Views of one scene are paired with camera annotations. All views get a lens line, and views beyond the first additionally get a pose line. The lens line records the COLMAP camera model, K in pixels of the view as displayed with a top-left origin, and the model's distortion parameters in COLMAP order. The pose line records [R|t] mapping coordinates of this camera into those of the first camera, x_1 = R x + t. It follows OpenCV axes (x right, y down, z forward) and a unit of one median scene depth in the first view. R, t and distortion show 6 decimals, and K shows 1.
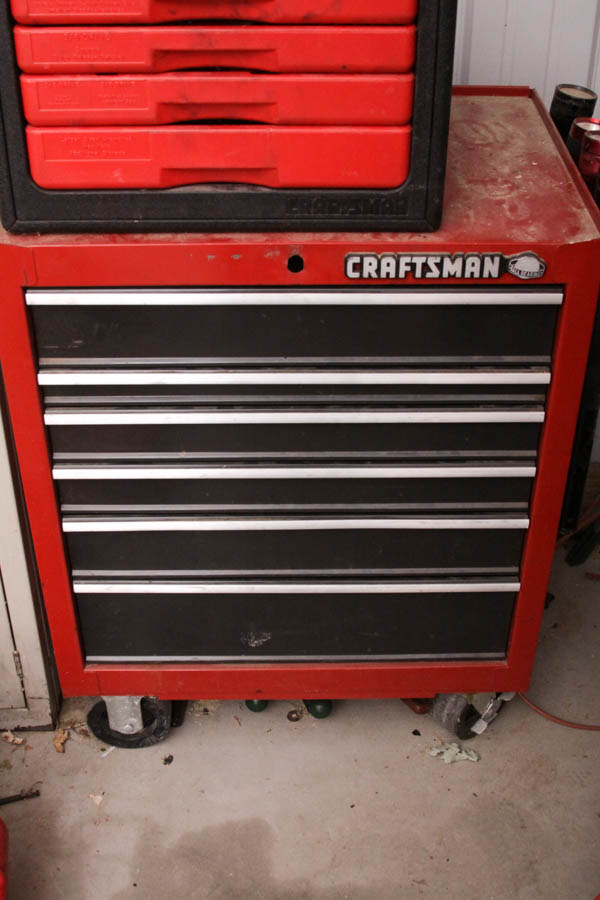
lens RADIAL K [[1189.3, 0, 305.2], [0, 1189.3, 449.8], [0, 0, 1]] dist [-0.123831, 0.000000]
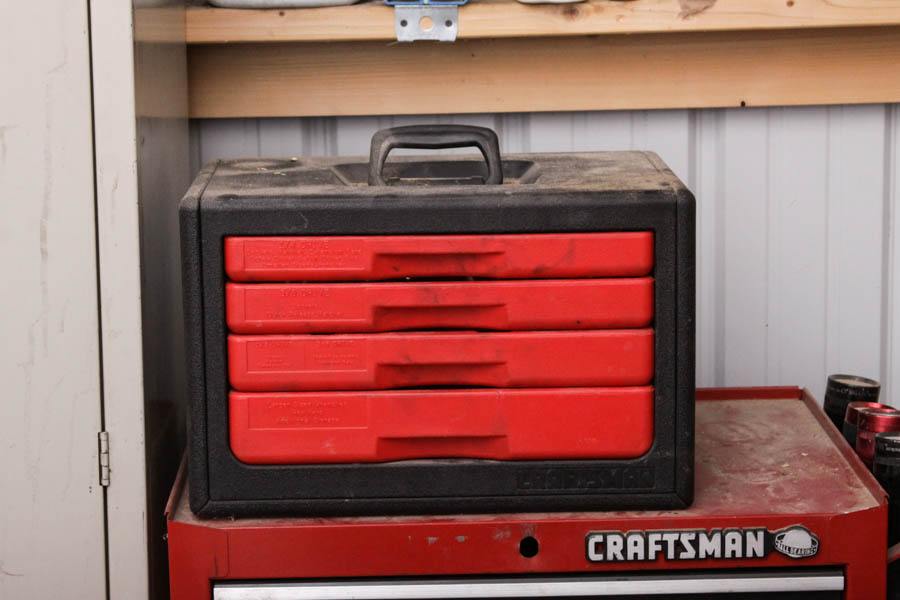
lens RADIAL K [[2476.6, 0, 449.4], [0, 2476.6, 301.1], [0, 0, 1]] dist [0.336849, 0.000000]
pose [[0.999776, -0.019030, 0.009252, -0.081692], [0.021158, 0.905235, -0.424384, 0.463266], [-0.000300, 0.424484, 0.905435, -0.745535]]
